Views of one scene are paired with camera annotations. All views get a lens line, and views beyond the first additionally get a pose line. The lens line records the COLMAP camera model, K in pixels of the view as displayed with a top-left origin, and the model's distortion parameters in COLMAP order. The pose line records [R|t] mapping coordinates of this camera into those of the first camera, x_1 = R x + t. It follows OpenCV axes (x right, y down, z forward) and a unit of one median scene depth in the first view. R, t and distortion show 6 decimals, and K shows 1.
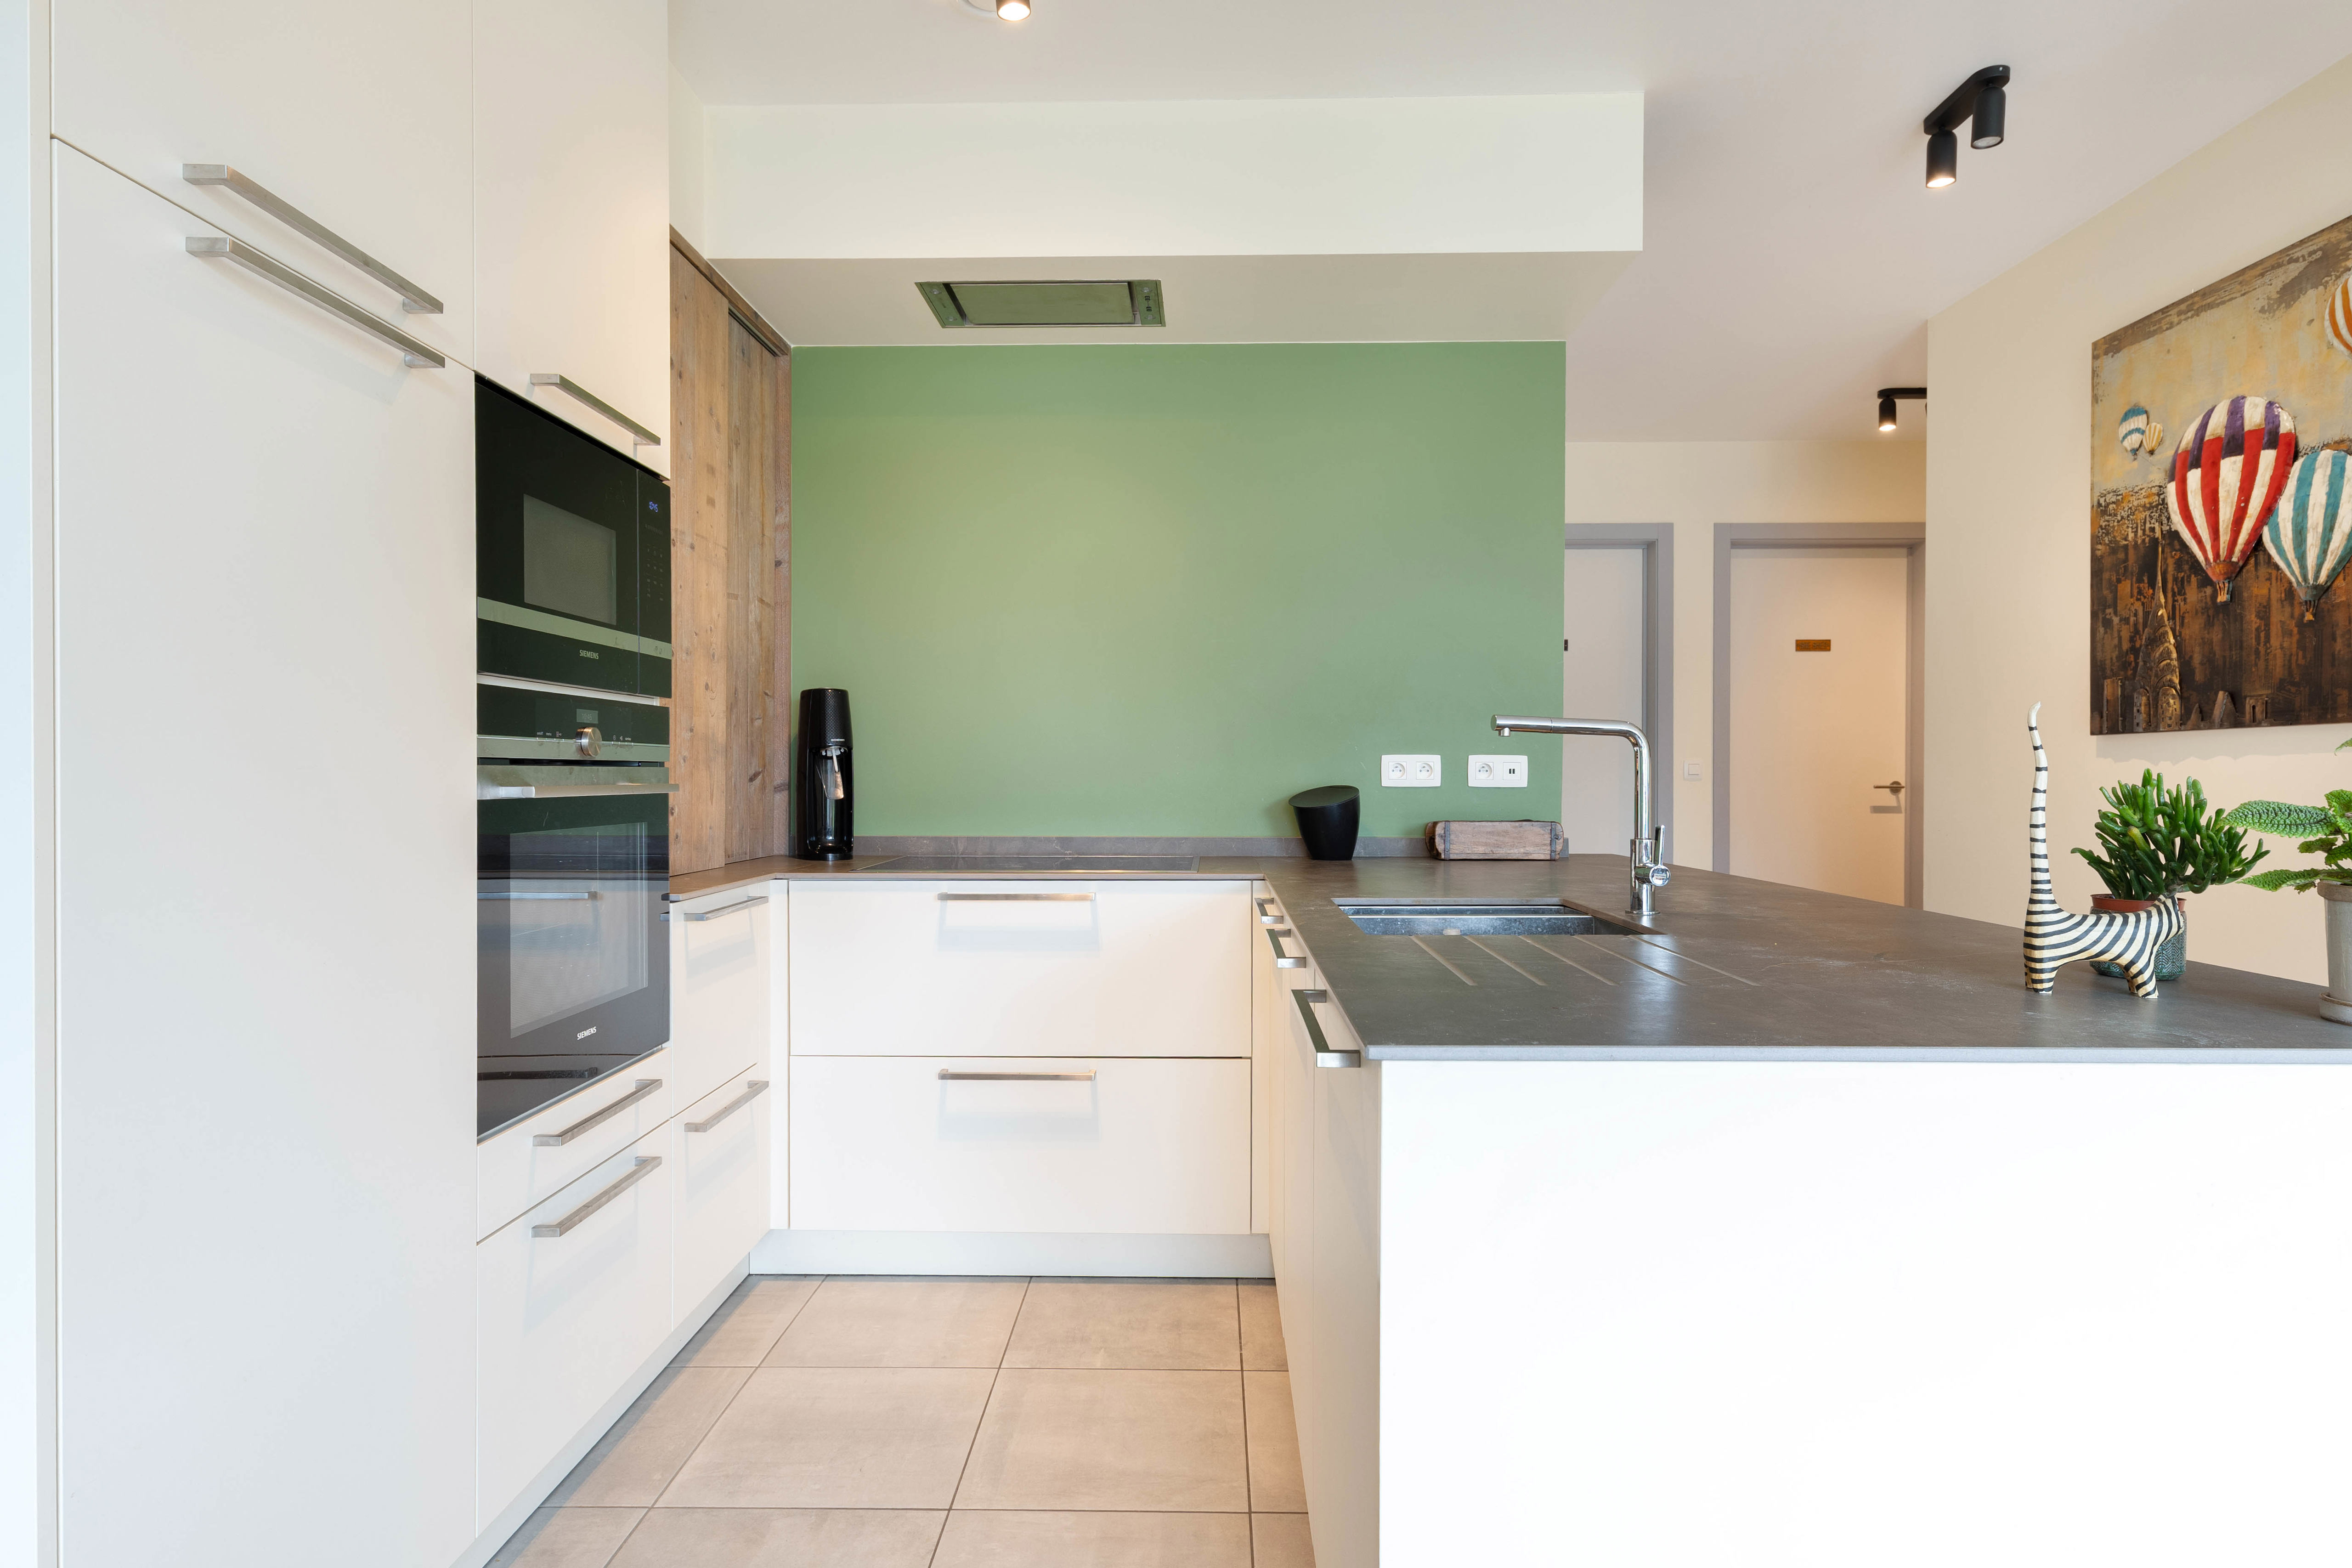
lens RADIAL K [[1276.6, 0, 1191.3], [0, 1276.6, 787.4], [0, 0, 1]] dist [0.015698, -0.001291]
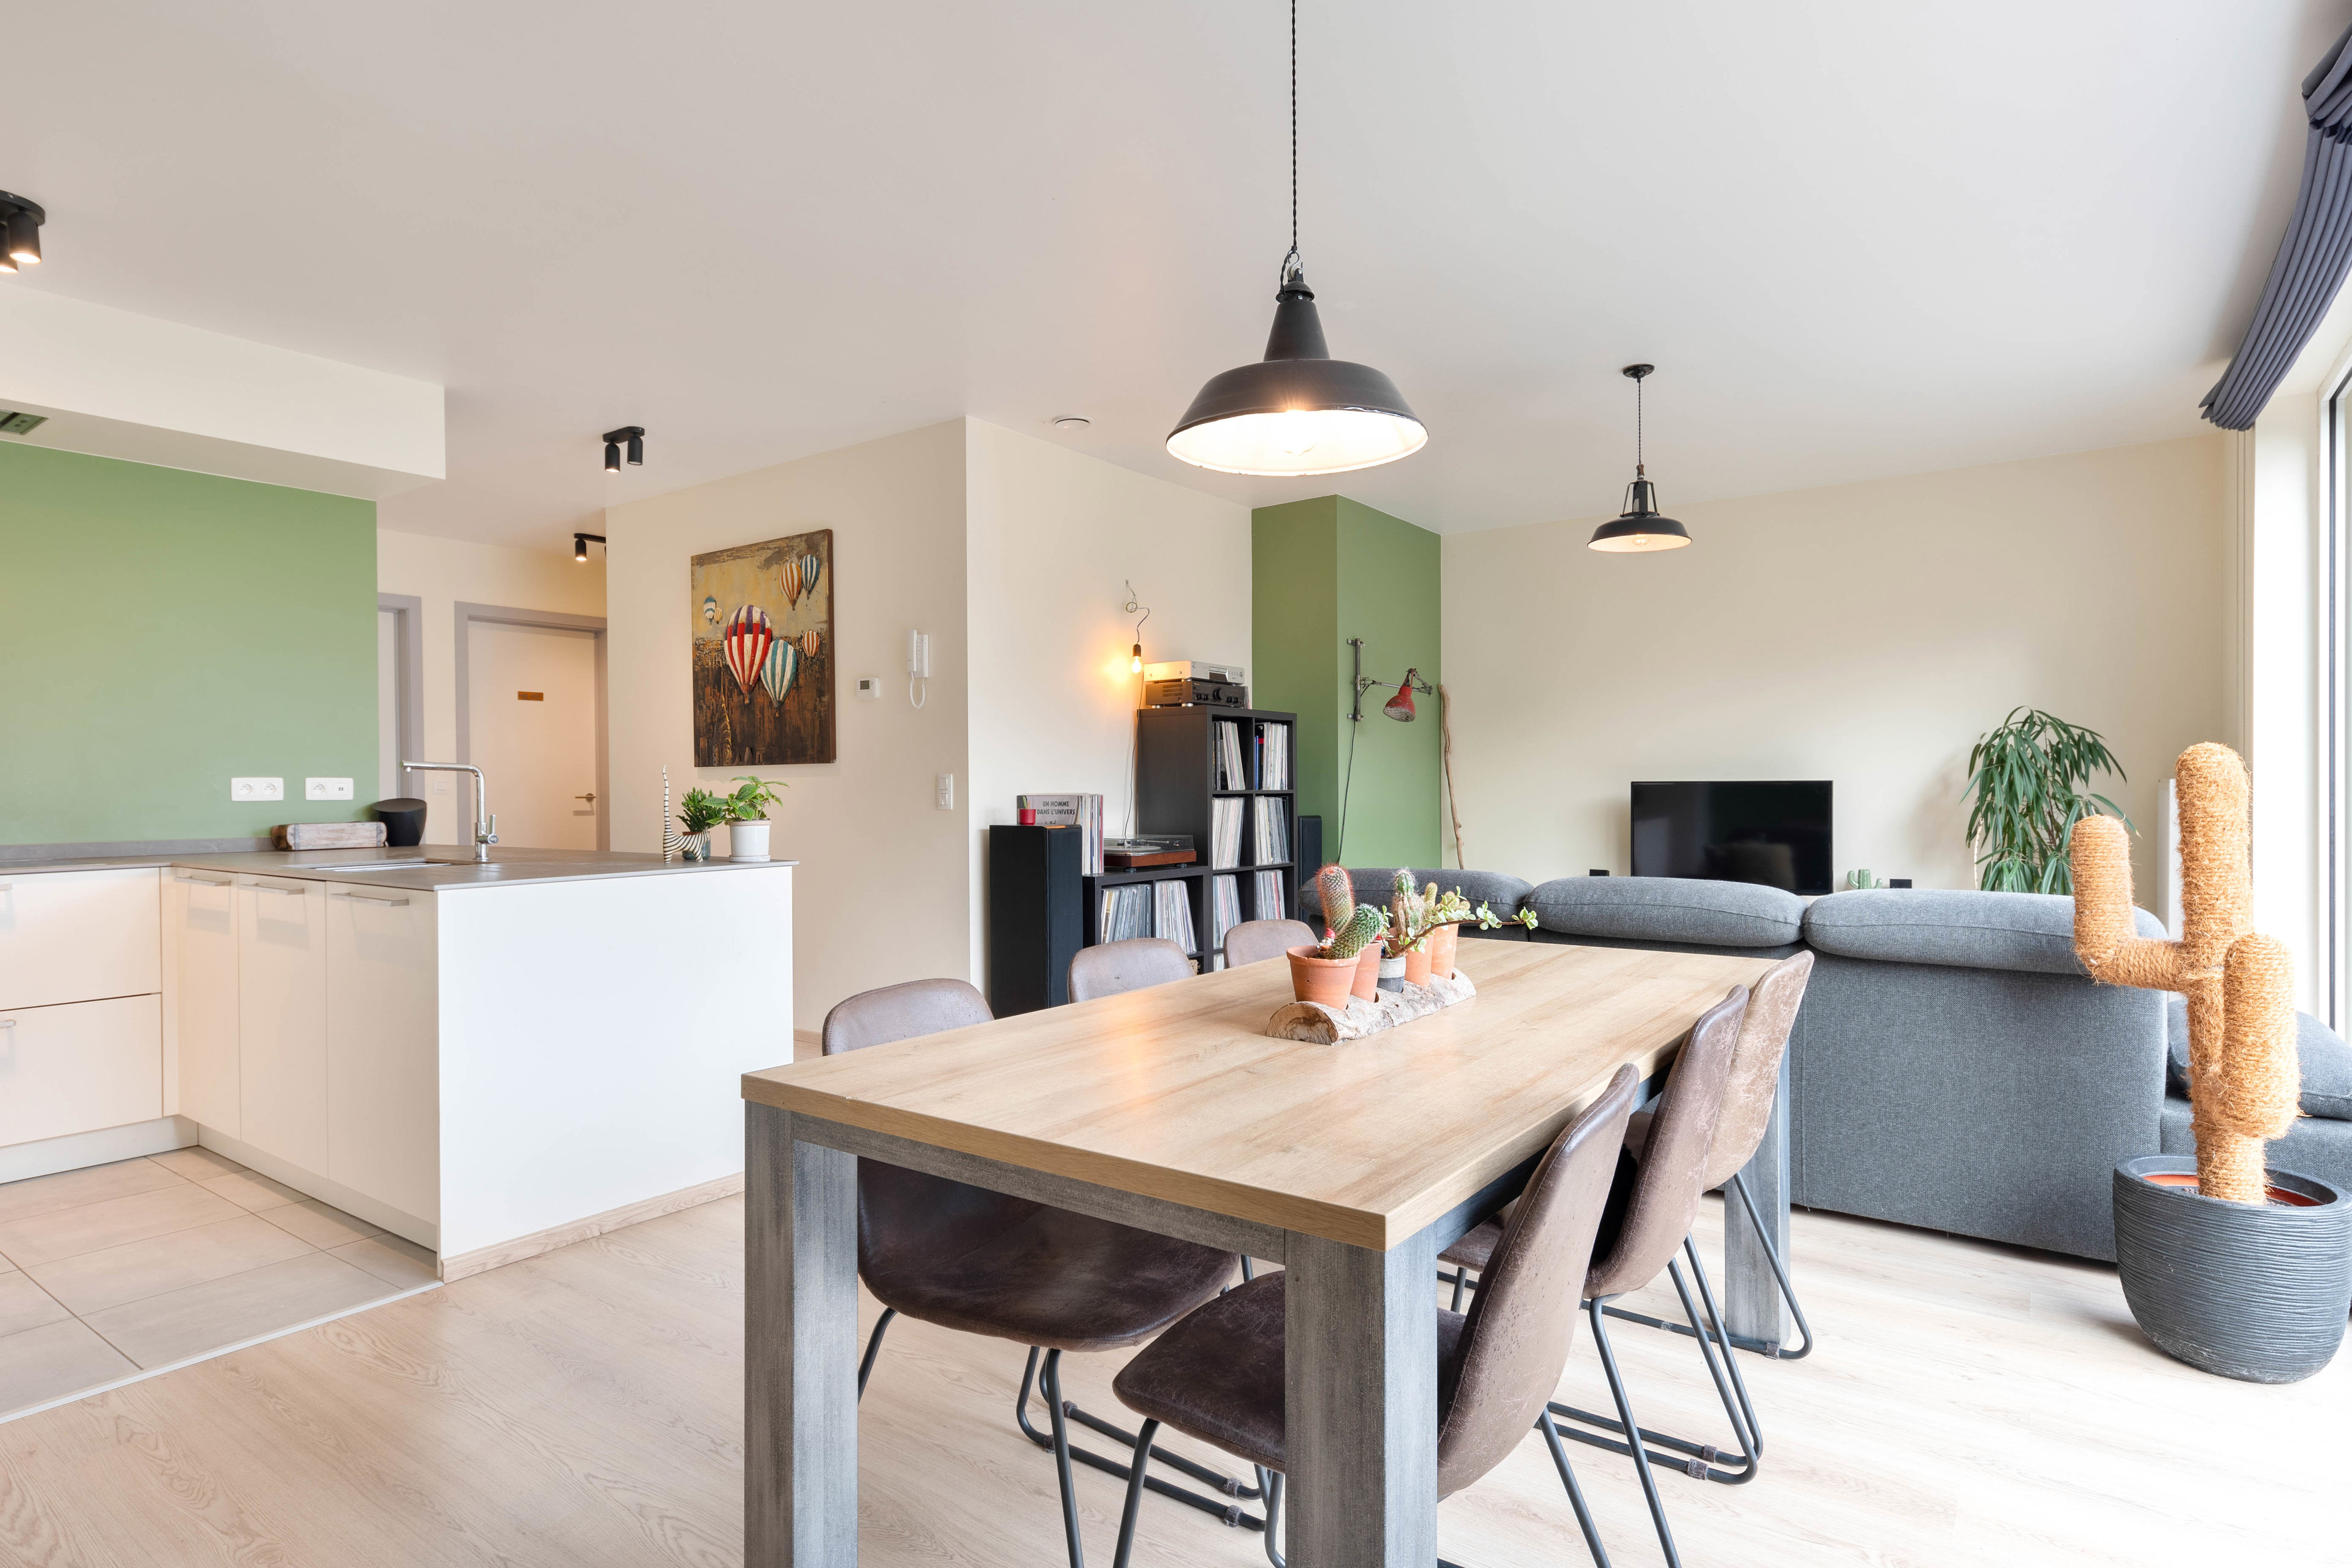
lens RADIAL K [[1276.6, 0, 1191.3], [0, 1276.6, 787.4], [0, 0, 1]] dist [0.015698, -0.001291]
pose [[0.582621, -0.006969, 0.812714, -0.427253], [0.015729, 0.999873, -0.002702, 0.005689], [-0.812592, 0.014357, 0.582656, -0.732775]]
